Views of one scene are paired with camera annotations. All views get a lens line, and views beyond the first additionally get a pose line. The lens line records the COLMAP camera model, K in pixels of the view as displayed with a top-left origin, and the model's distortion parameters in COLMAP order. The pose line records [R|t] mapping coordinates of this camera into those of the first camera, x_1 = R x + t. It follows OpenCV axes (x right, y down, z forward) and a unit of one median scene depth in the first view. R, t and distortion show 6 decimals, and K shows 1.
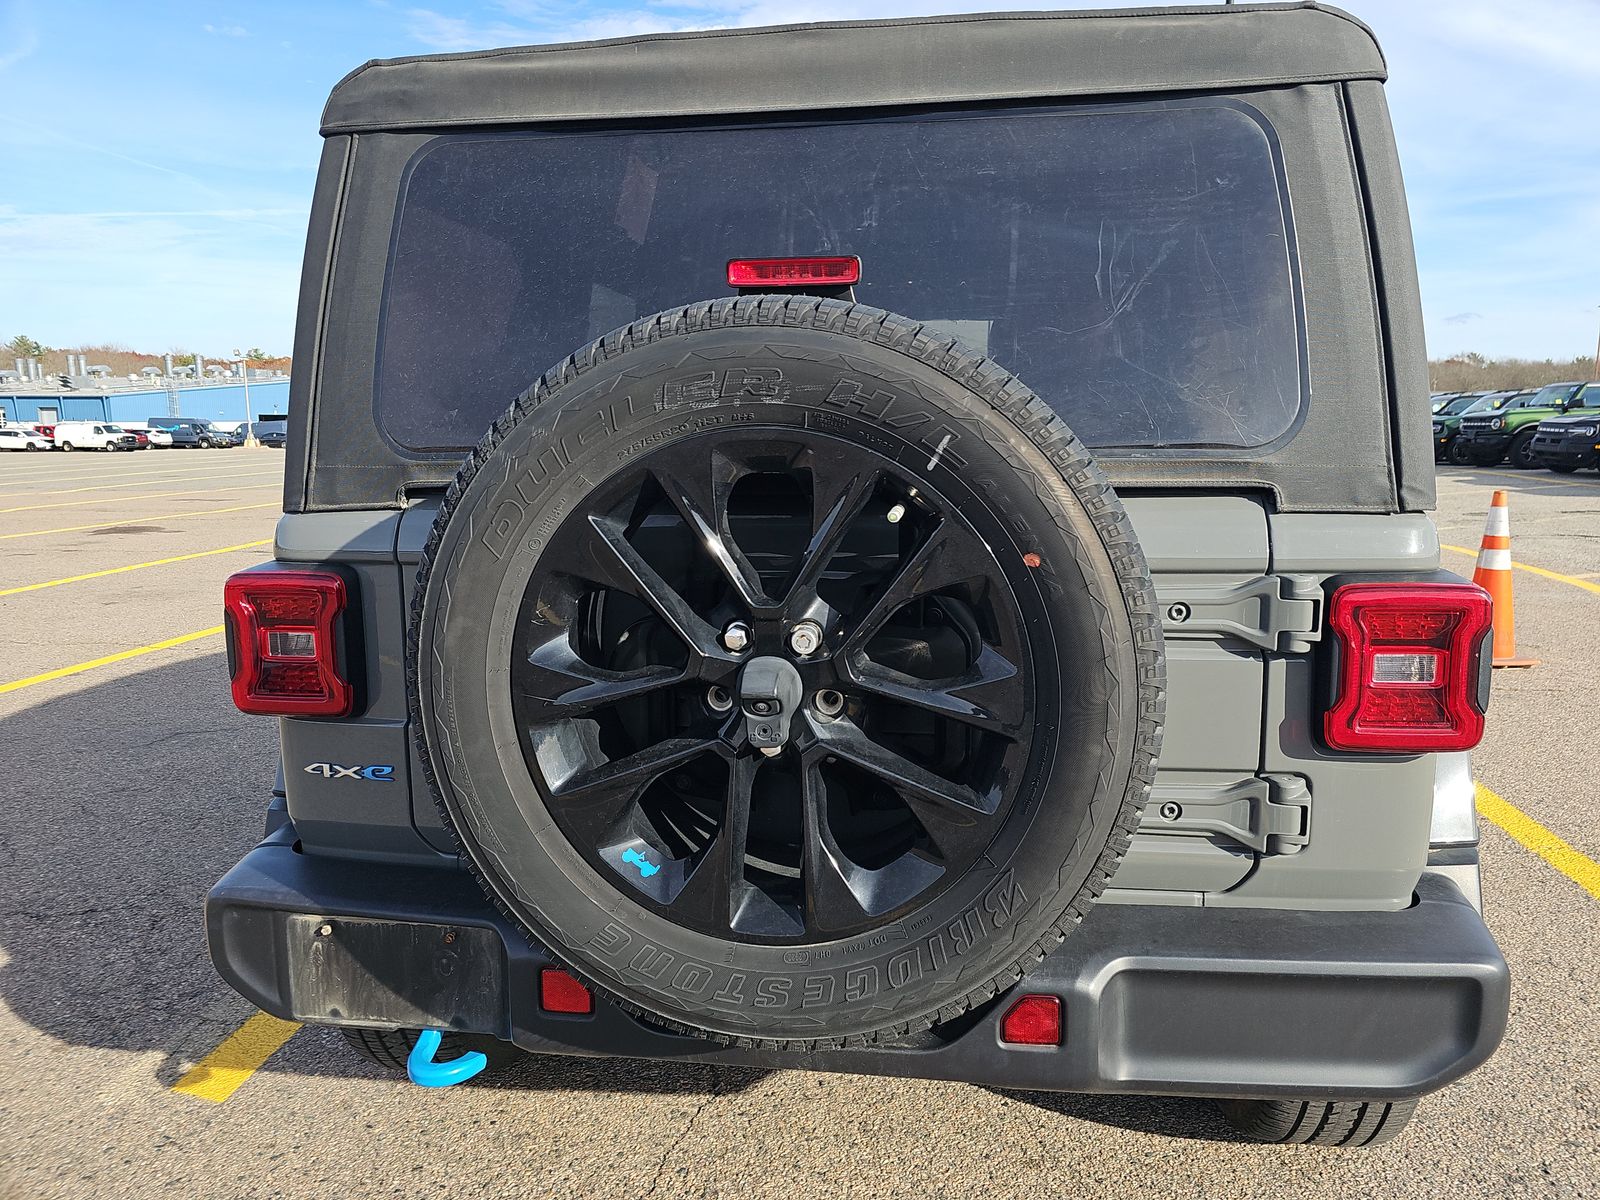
lens RADIAL K [[1079.3, 0, 799.1], [0, 1079.3, 604.3], [0, 0, 1]] dist [-0.025456, -0.002303]
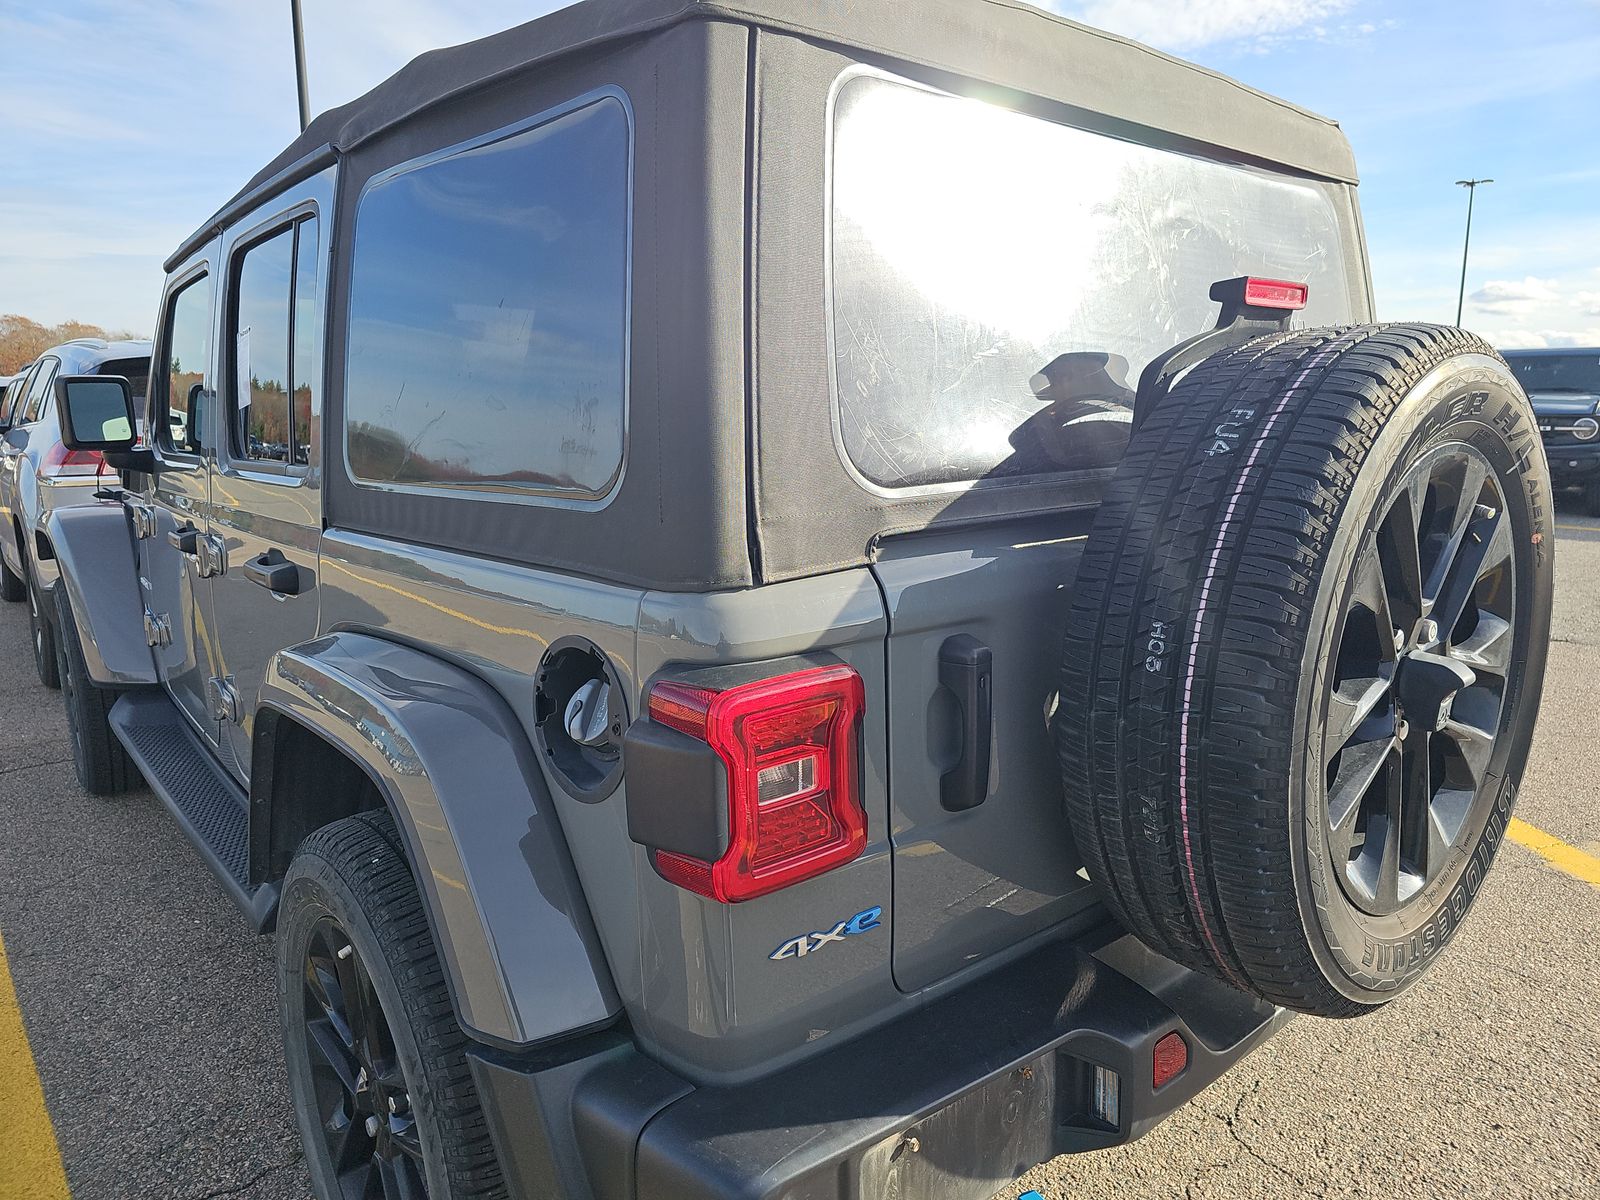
lens RADIAL K [[1079.3, 0, 799.9], [0, 1079.3, 598.0], [0, 0, 1]] dist [-0.025456, -0.002303]
pose [[0.675763, -0.135950, 0.724474, -0.931320], [0.119065, 0.990070, 0.074731, -0.125181], [-0.727440, 0.035759, 0.685239, 0.516106]]
